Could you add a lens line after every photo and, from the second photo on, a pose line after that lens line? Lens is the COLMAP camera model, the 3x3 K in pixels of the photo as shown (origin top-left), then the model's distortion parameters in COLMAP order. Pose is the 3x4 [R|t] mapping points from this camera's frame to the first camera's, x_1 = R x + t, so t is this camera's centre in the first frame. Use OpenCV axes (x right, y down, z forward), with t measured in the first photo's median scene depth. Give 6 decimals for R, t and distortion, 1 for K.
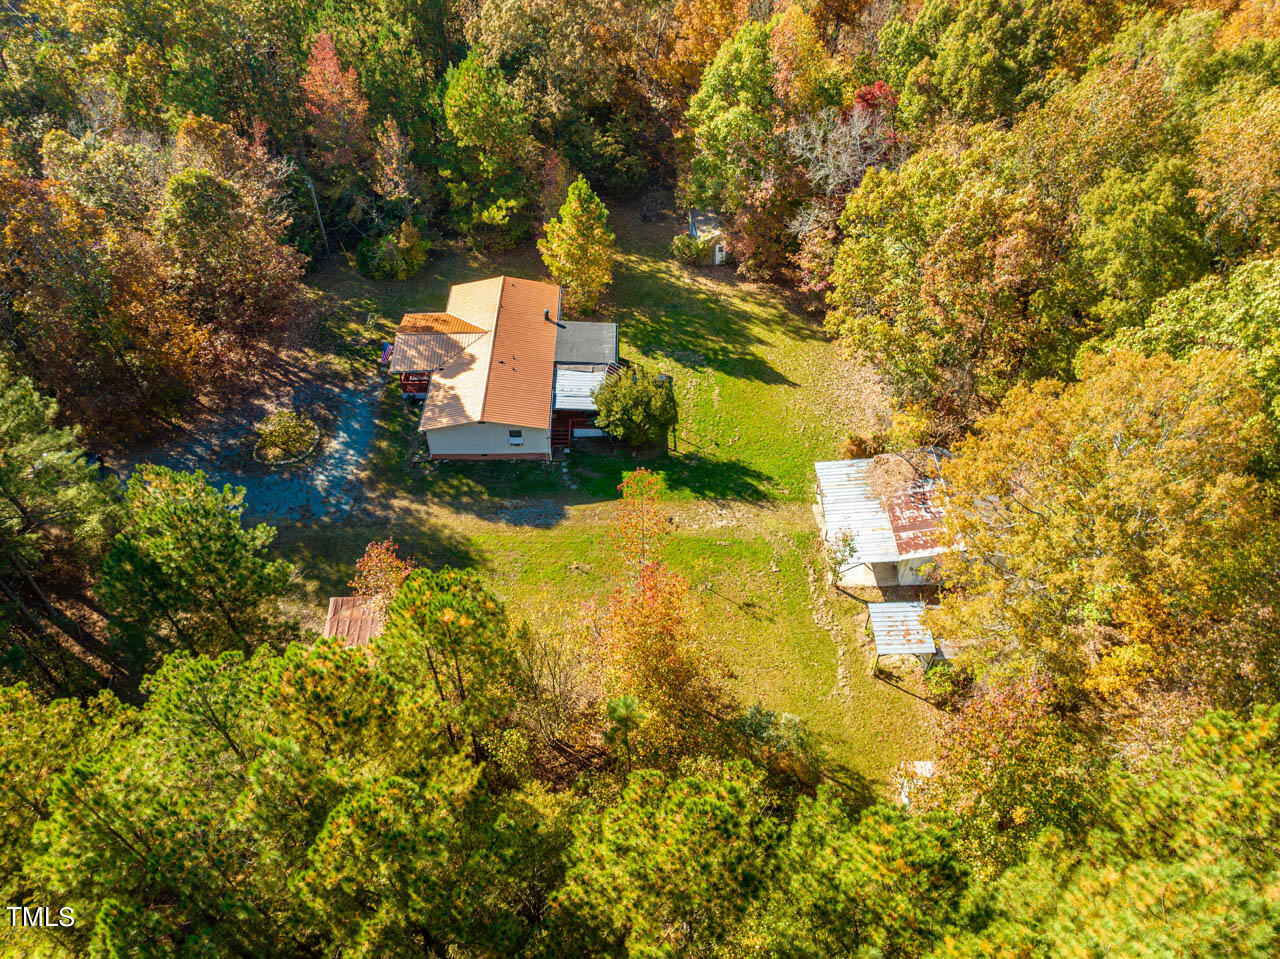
lens RADIAL K [[890.8, 0, 641.5], [0, 890.8, 476.2], [0, 0, 1]] dist [-0.037230, -0.011795]
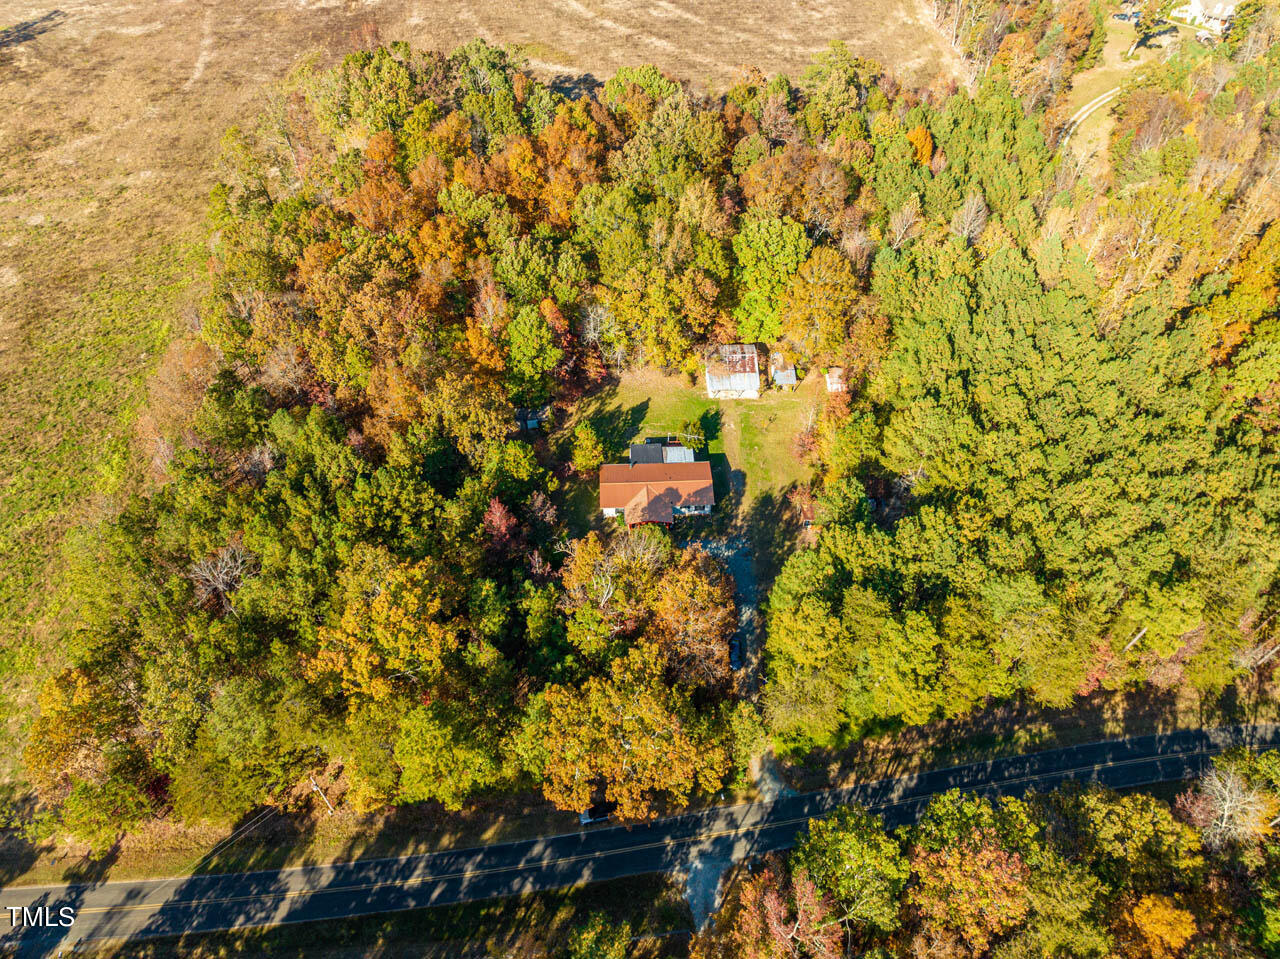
lens RADIAL K [[890.8, 0, 634.7], [0, 890.8, 482.9], [0, 0, 1]] dist [-0.037230, -0.011795]
pose [[-0.023295, -0.762260, 0.646852, -1.542626], [0.710479, 0.442577, 0.547125, -1.350823], [-0.703333, 0.472319, 0.531260, -0.079392]]
